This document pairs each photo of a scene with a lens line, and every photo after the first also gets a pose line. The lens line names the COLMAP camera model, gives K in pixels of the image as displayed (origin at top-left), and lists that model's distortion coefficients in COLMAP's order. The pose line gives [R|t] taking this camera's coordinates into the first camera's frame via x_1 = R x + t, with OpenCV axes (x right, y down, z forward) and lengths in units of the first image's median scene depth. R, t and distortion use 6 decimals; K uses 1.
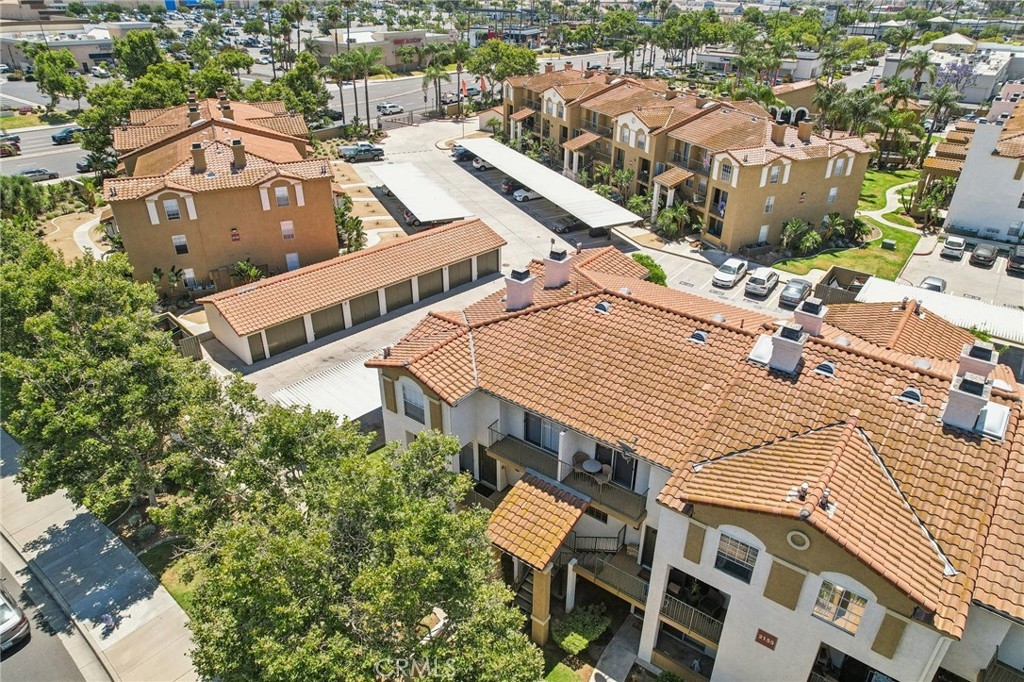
lens RADIAL K [[665.2, 0, 518.0], [0, 665.2, 348.3], [0, 0, 1]] dist [-0.070887, 0.063168]
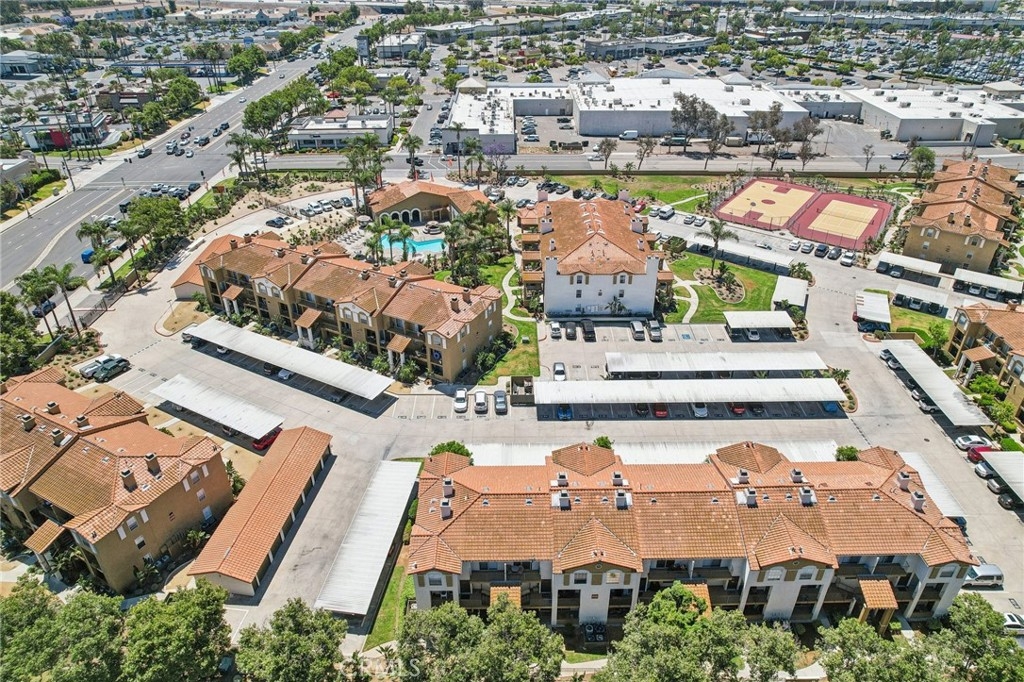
lens RADIAL K [[688.6, 0, 518.0], [0, 688.6, 342.8], [0, 0, 1]] dist [-0.069427, 0.059152]
pose [[0.793342, -0.325326, 0.514560, -0.397520], [0.306931, 0.943695, 0.123420, -0.403793], [-0.525739, 0.060020, 0.848526, -0.544007]]
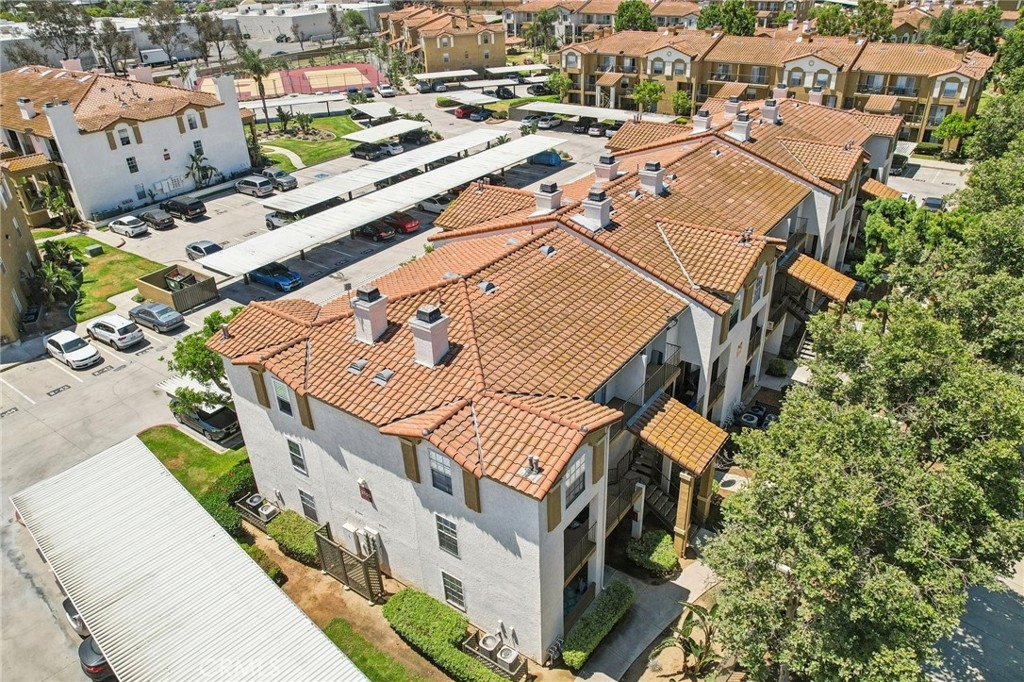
lens RADIAL K [[710.4, 0, 513.7], [0, 710.4, 340.4], [0, 0, 1]] dist [-0.044152, 0.022011]
pose [[-0.018276, -0.495051, 0.868671, -0.356481], [0.522940, 0.735773, 0.430316, -0.192134], [-0.852174, 0.462127, 0.245435, 0.356199]]
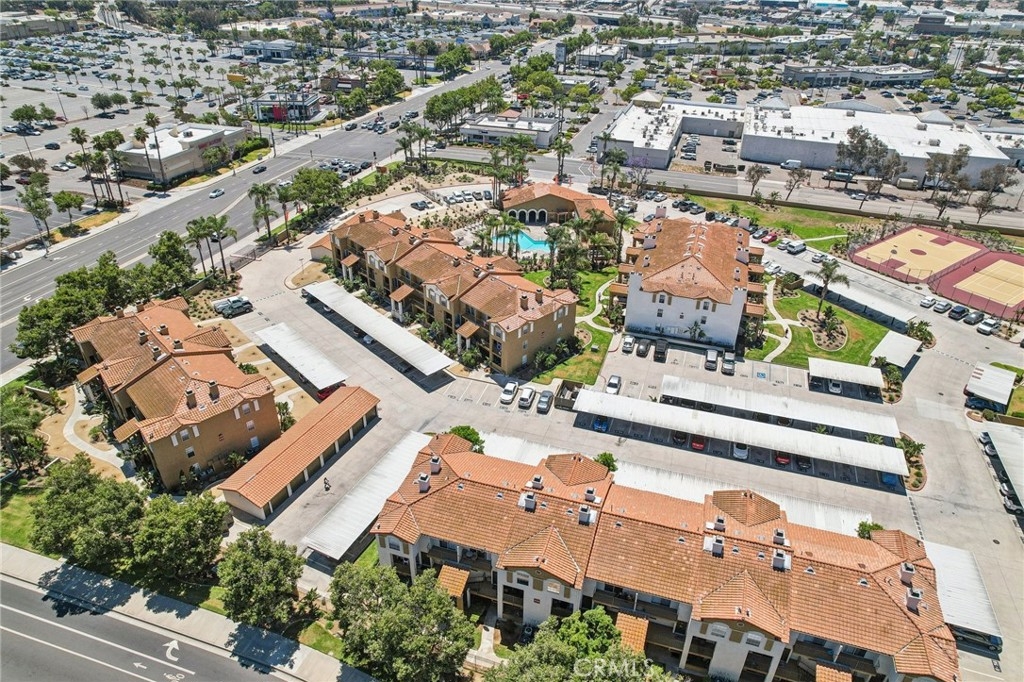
lens RADIAL K [[665.2, 0, 518.2], [0, 665.2, 344.0], [0, 0, 1]] dist [-0.070887, 0.063168]
pose [[0.943644, -0.166442, 0.286064, -0.135769], [0.154893, 0.985939, 0.062707, -0.332918], [-0.292479, -0.014864, 0.956156, -0.669320]]
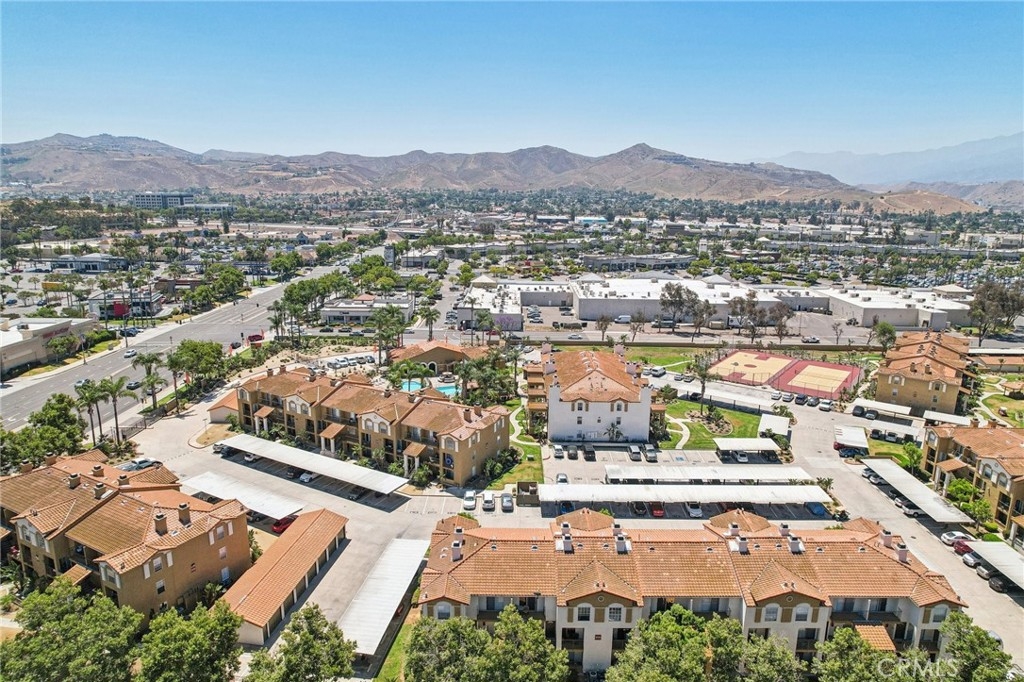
lens RADIAL K [[665.2, 0, 518.1], [0, 665.2, 343.2], [0, 0, 1]] dist [-0.070887, 0.063168]
pose [[0.799414, -0.135316, 0.585343, -0.542433], [0.290287, 0.940022, -0.179142, -0.146472], [-0.525994, 0.313127, 0.790748, -0.594159]]
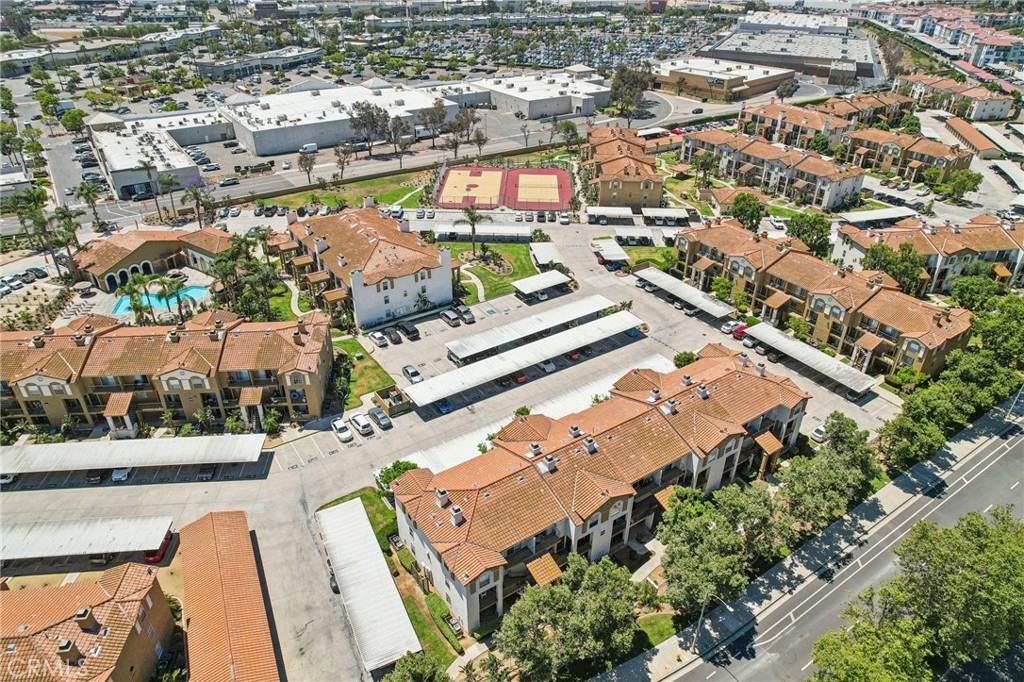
lens RADIAL K [[665.2, 0, 516.7], [0, 665.2, 341.9], [0, 0, 1]] dist [-0.070887, 0.063168]
pose [[0.320791, -0.494760, 0.807654, -0.717831], [0.460068, 0.826762, 0.323731, -0.595232], [-0.827907, 0.267726, 0.492841, -0.212008]]
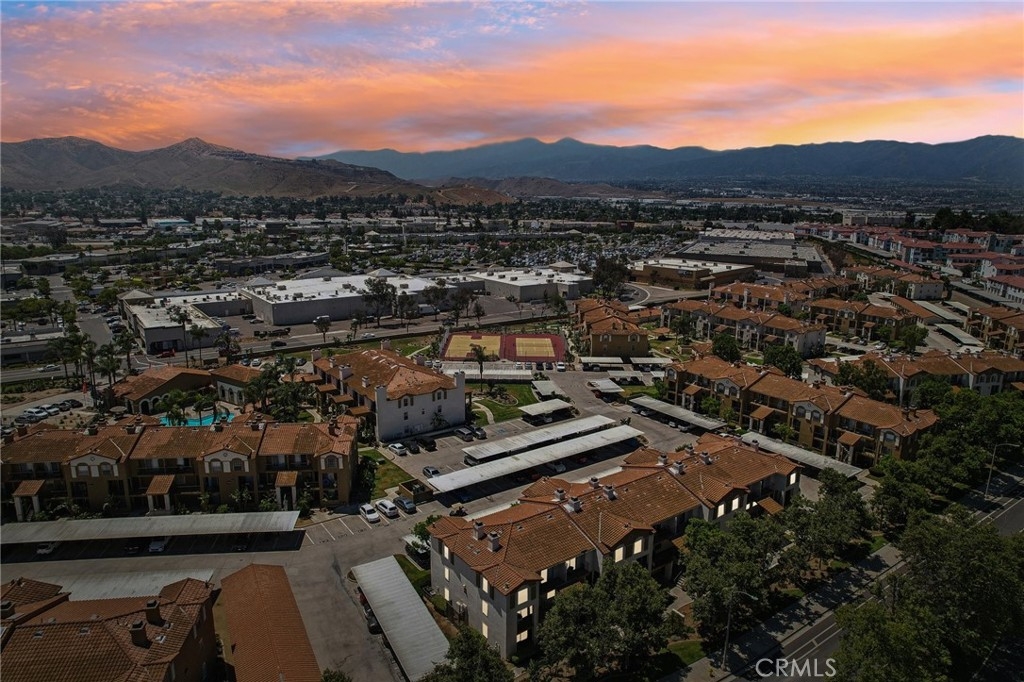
lens RADIAL K [[665.2, 0, 516.6], [0, 665.2, 338.2], [0, 0, 1]] dist [-0.070887, 0.063168]
pose [[0.292257, -0.214508, 0.931972, -1.023678], [0.463566, 0.884153, 0.058132, -0.418914], [-0.836476, 0.415041, 0.357839, -0.120365]]
